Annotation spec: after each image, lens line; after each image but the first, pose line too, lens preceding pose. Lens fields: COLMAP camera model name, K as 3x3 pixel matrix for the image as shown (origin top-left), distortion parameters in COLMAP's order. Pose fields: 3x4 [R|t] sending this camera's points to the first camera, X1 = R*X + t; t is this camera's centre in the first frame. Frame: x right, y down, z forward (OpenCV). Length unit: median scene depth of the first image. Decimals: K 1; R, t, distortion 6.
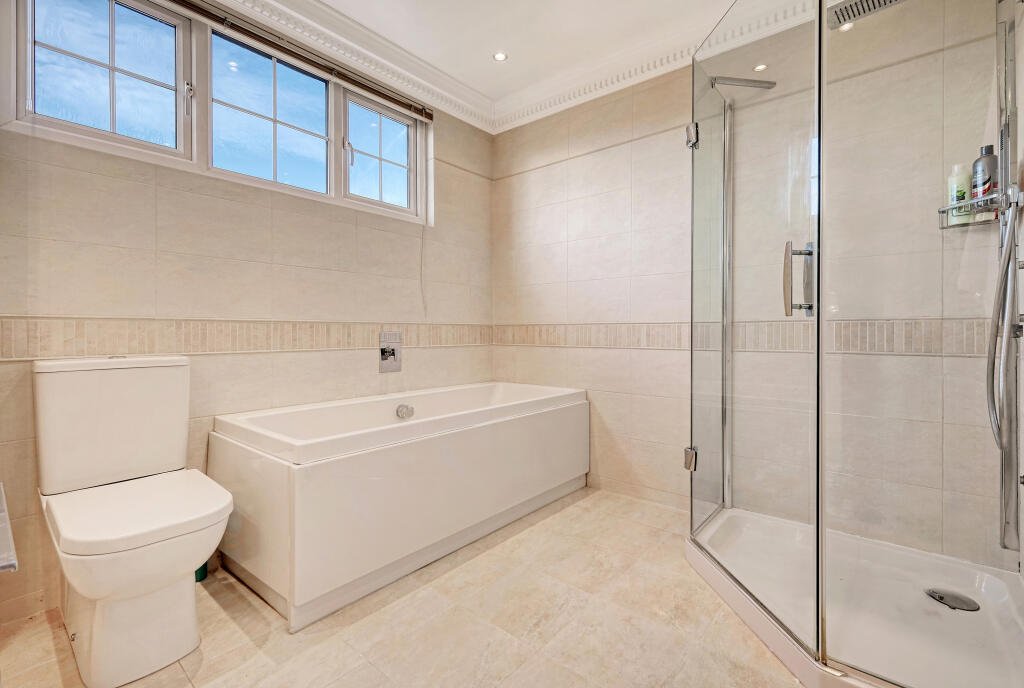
lens RADIAL K [[444.6, 0, 510.6], [0, 444.6, 334.2], [0, 0, 1]] dist [-0.001289, -0.000172]
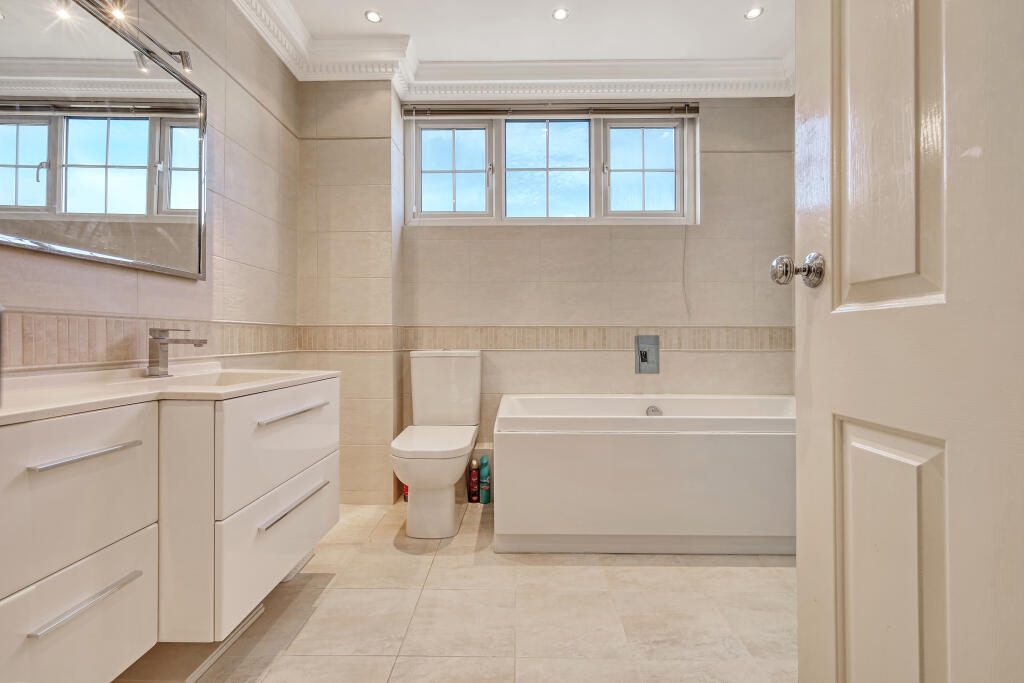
lens RADIAL K [[444.6, 0, 509.7], [0, 444.6, 342.4], [0, 0, 1]] dist [-0.001289, -0.000172]
pose [[0.634266, 0.012129, -0.773020, 0.361487], [-0.005392, 0.999922, 0.011265, 0.002546], [0.773096, -0.002977, 0.634281, 0.096487]]
